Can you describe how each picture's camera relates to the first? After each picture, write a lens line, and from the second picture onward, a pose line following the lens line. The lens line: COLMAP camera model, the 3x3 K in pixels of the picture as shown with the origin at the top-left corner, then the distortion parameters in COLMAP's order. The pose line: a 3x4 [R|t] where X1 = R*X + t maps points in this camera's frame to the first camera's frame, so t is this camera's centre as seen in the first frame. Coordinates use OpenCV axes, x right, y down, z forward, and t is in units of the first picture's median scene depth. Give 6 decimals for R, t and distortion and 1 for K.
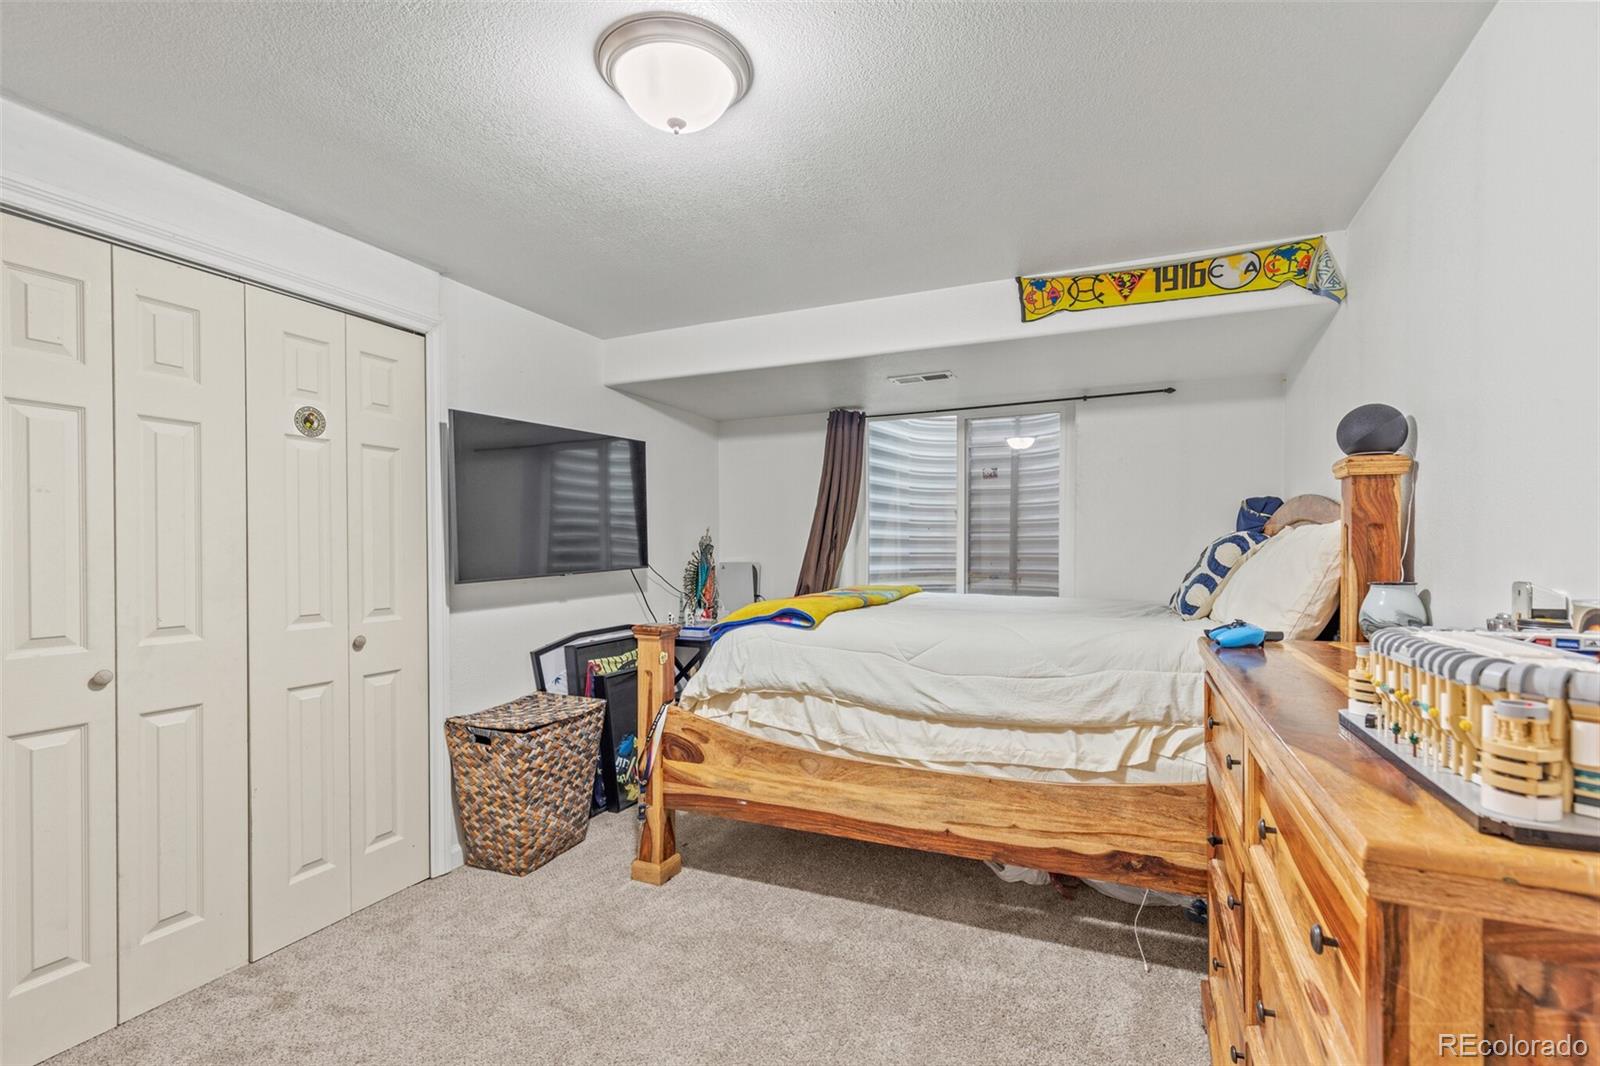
lens RADIAL K [[721.4, 0, 806.1], [0, 721.4, 549.5], [0, 0, 1]] dist [0.005246, -0.000297]
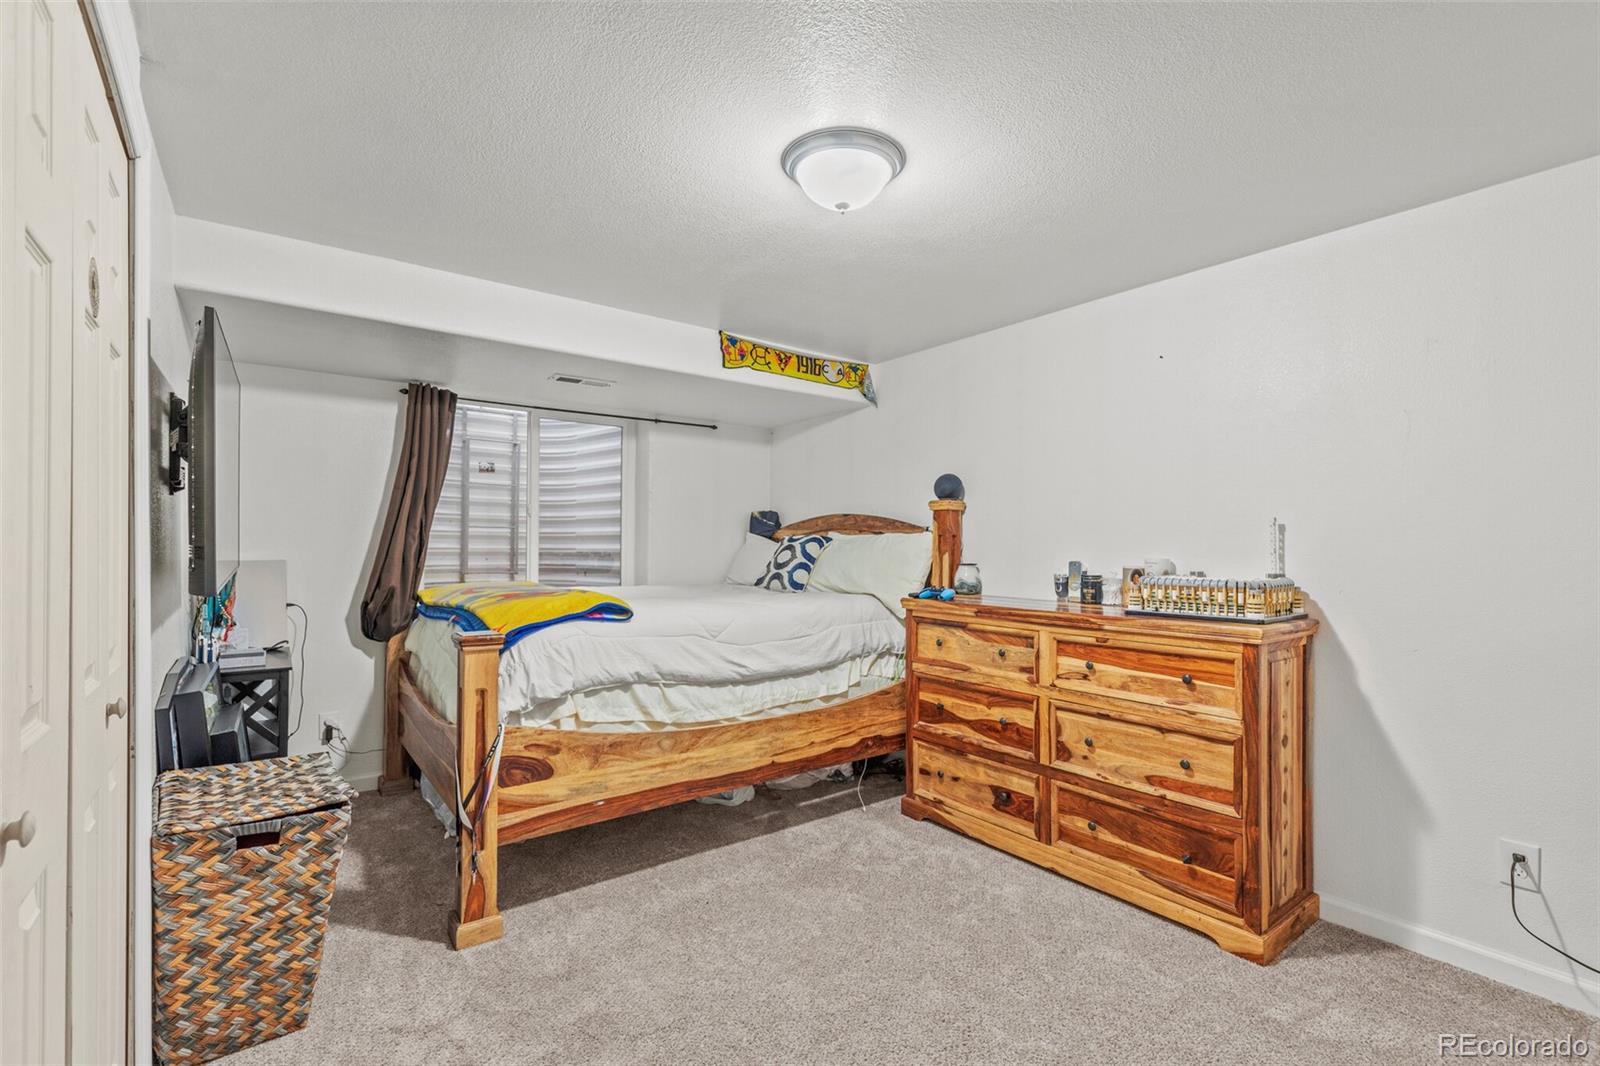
lens RADIAL K [[717.8, 0, 808.7], [0, 717.8, 537.9], [0, 0, 1]] dist [-0.001539, -0.000107]
pose [[0.483579, 0.014997, 0.875172, -0.791313], [-0.006816, 0.999887, -0.013367, 0.002345], [-0.875274, 0.000499, 0.483627, 0.276921]]
